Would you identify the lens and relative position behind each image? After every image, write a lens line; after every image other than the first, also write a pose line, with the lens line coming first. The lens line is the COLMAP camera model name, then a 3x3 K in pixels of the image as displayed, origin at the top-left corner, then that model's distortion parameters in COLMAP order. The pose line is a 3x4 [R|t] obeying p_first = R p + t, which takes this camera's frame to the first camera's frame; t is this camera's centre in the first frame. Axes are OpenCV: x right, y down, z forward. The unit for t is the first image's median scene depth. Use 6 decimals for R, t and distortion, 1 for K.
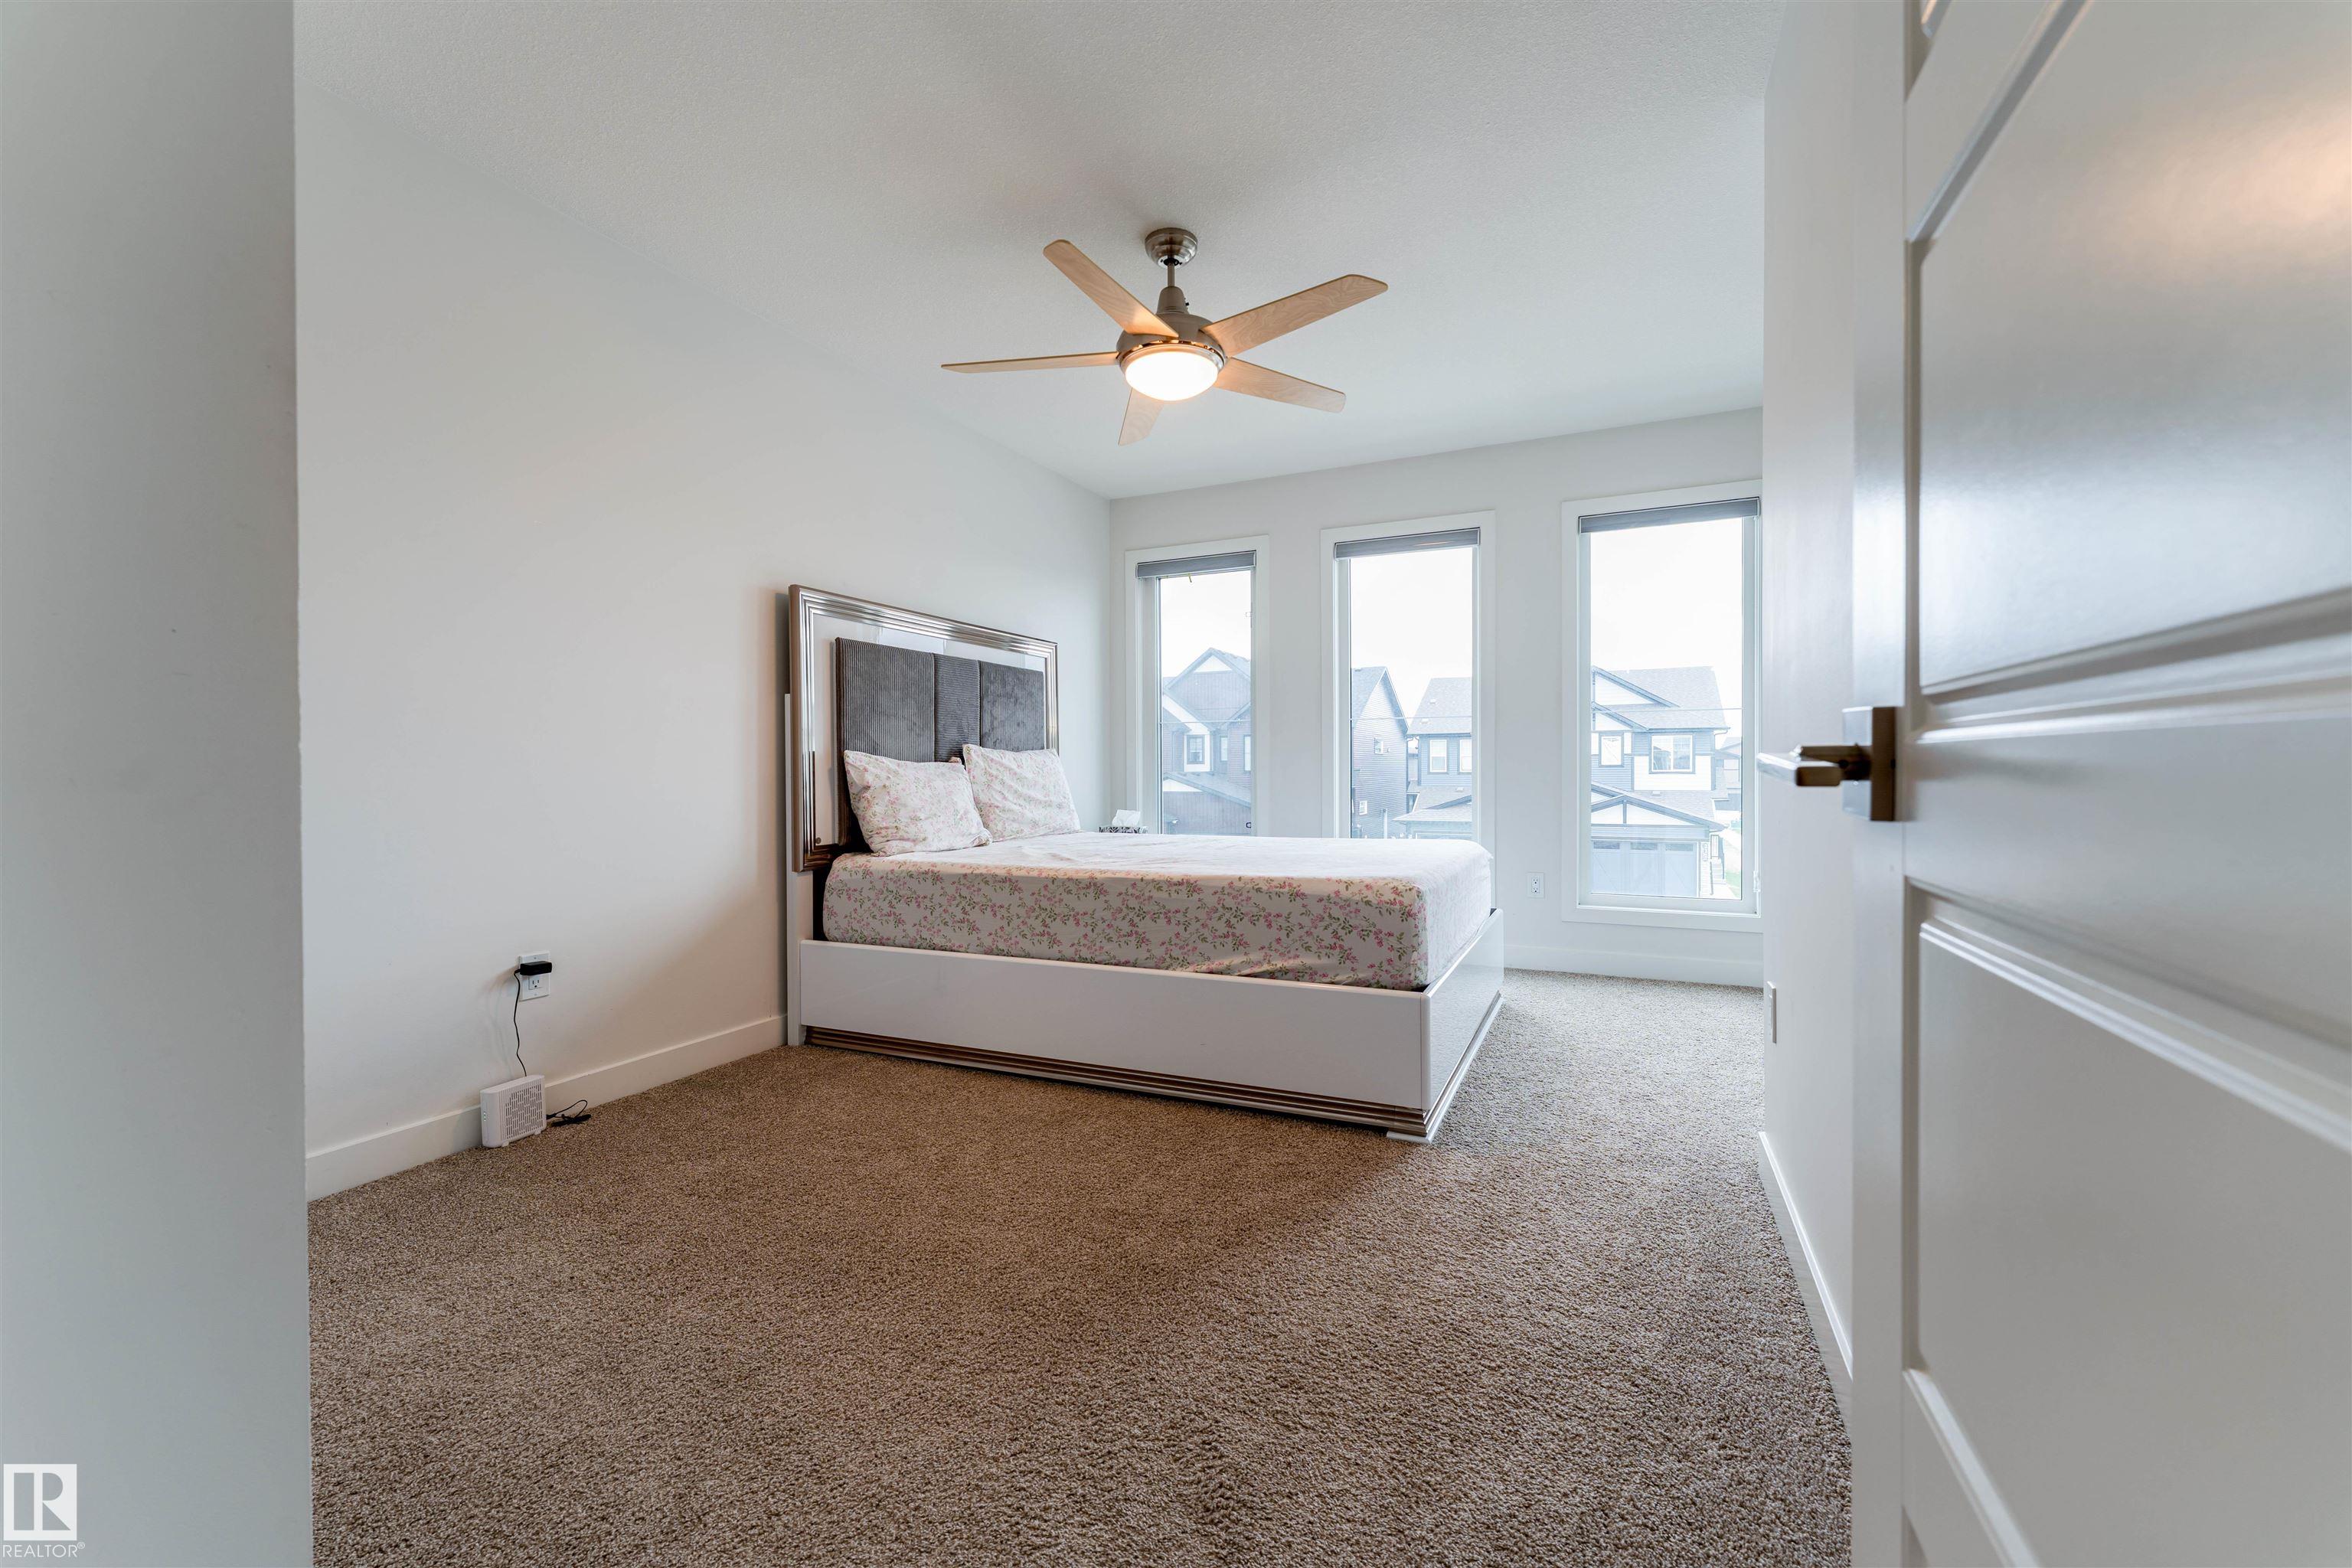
lens RADIAL K [[944.3, 0, 1186.9], [0, 944.3, 783.6], [0, 0, 1]] dist [0.005946, -0.002117]
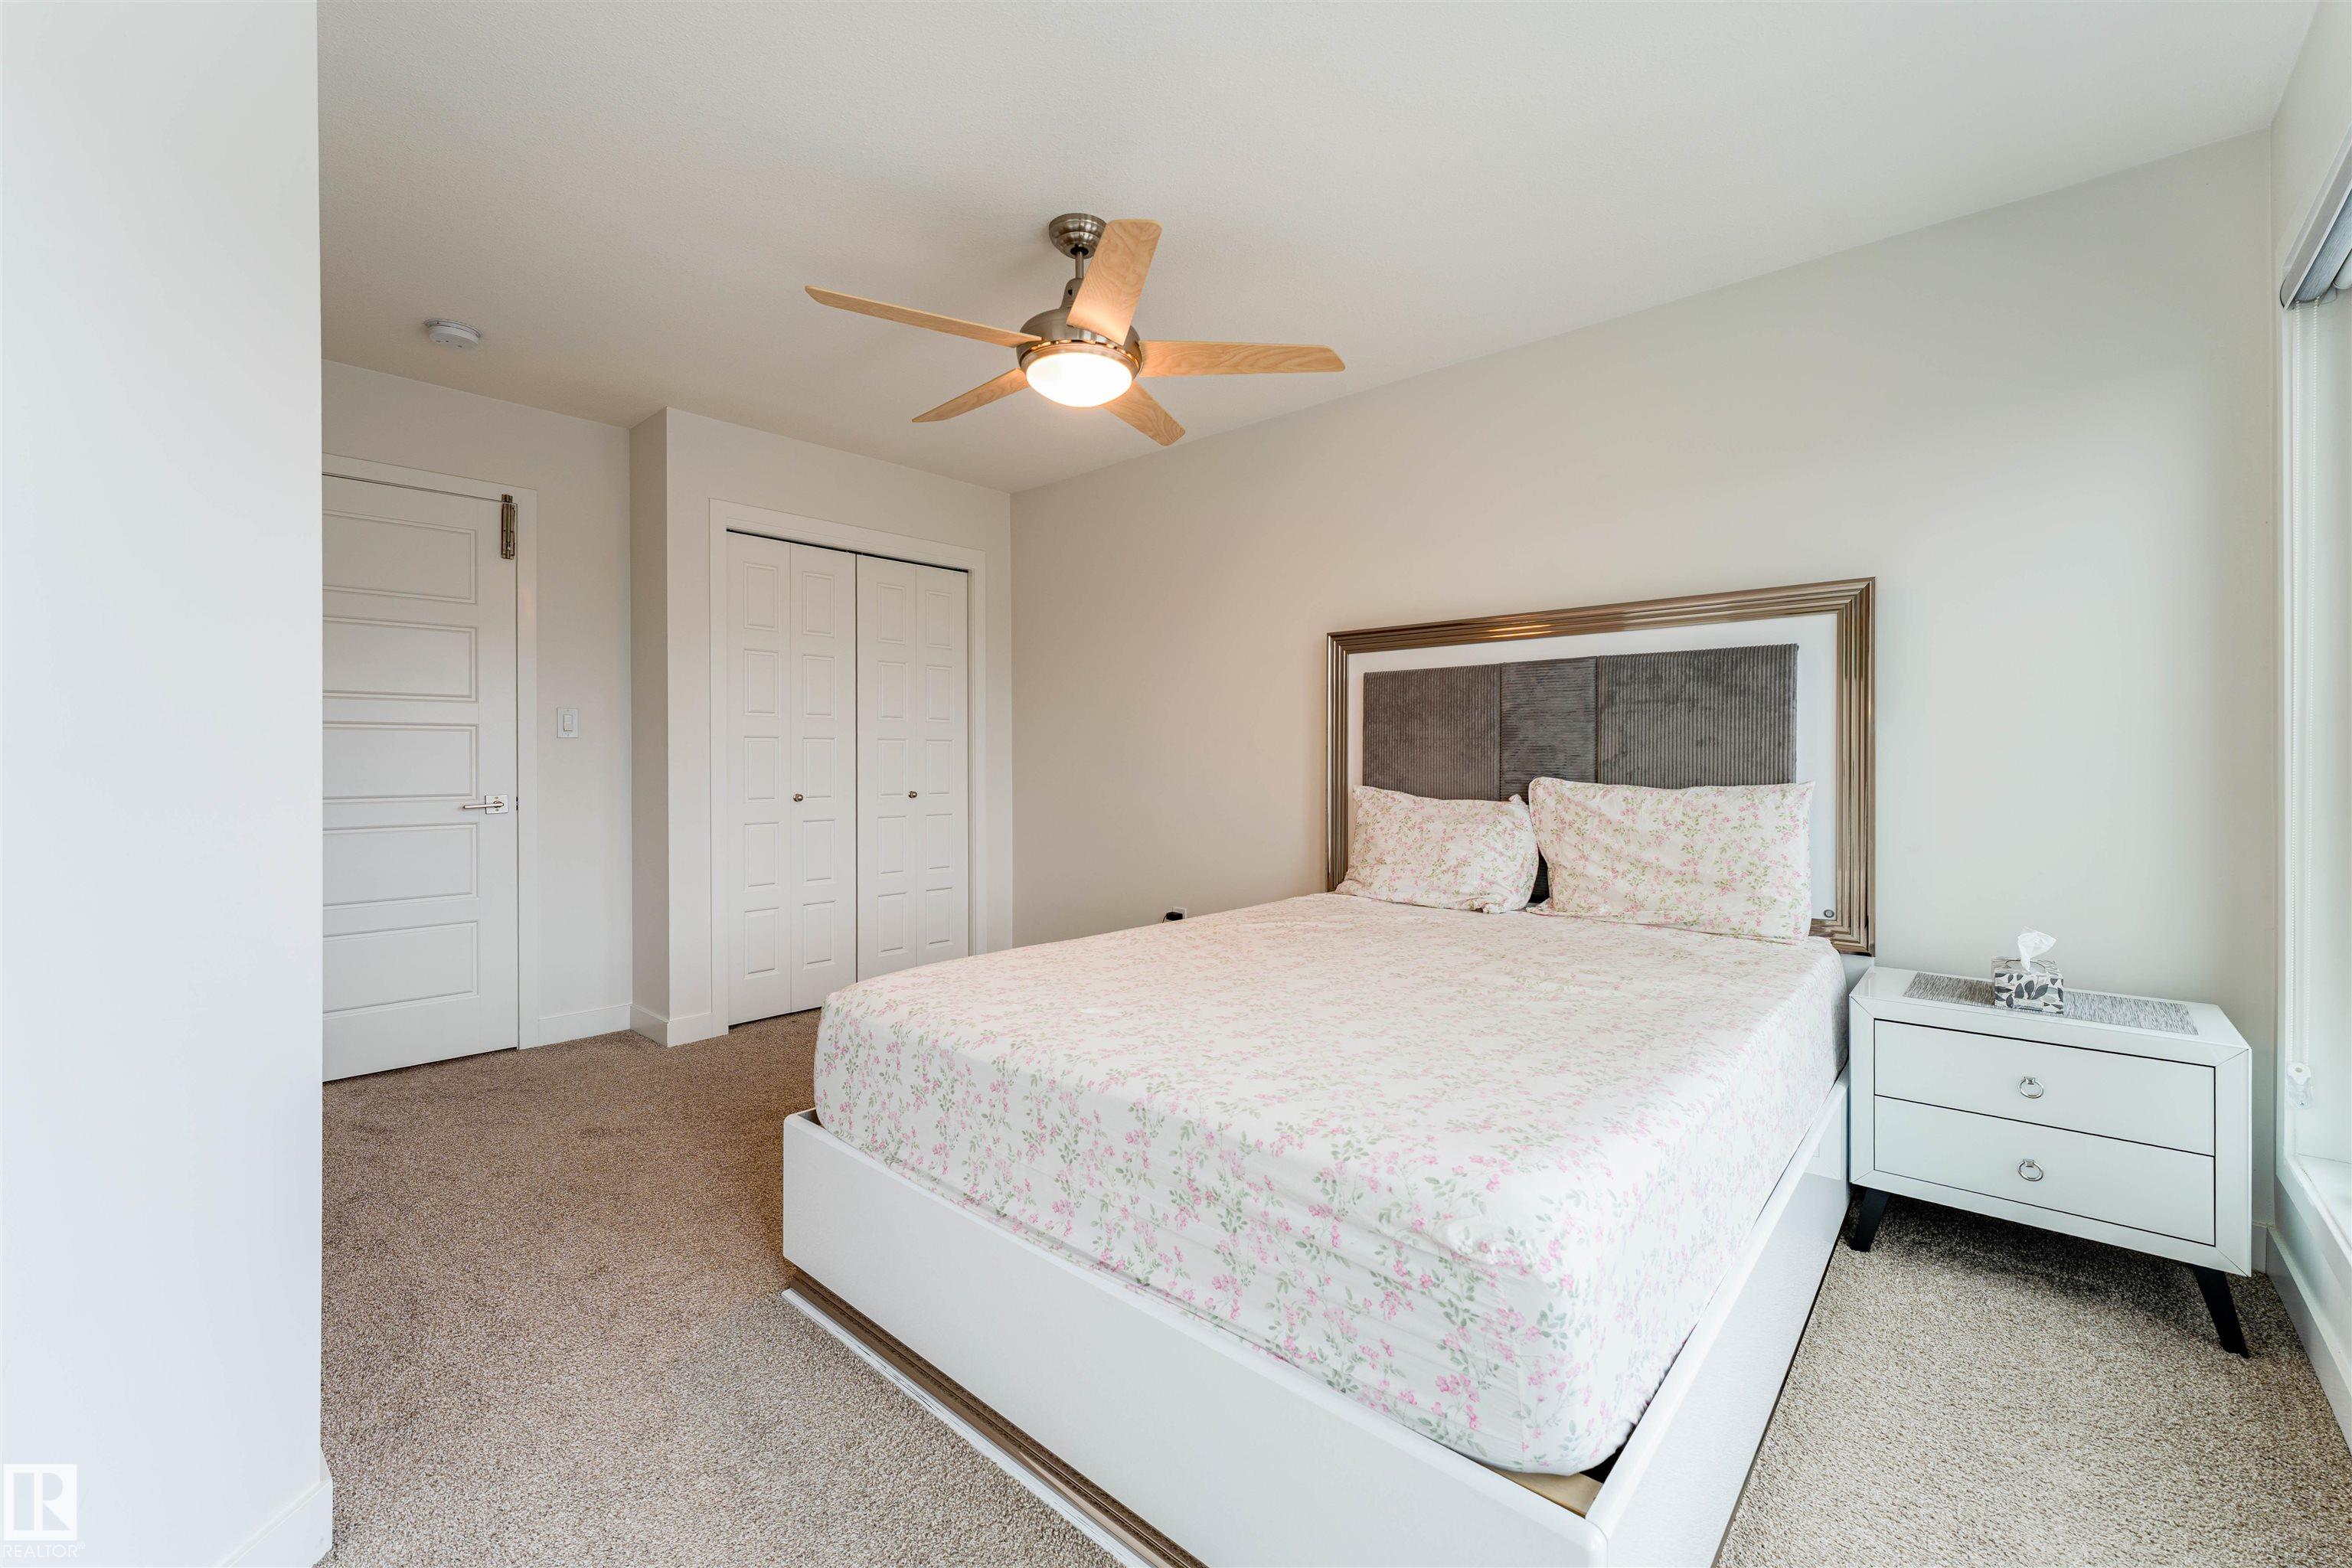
lens RADIAL K [[944.3, 0, 1174.4], [0, 944.3, 762.7], [0, 0, 1]] dist [0.005946, -0.002117]
pose [[-0.299346, 0.007446, -0.954116, 0.536180], [-0.010904, 0.999878, 0.011224, -0.055933], [0.954082, 0.013764, -0.299228, 0.902207]]
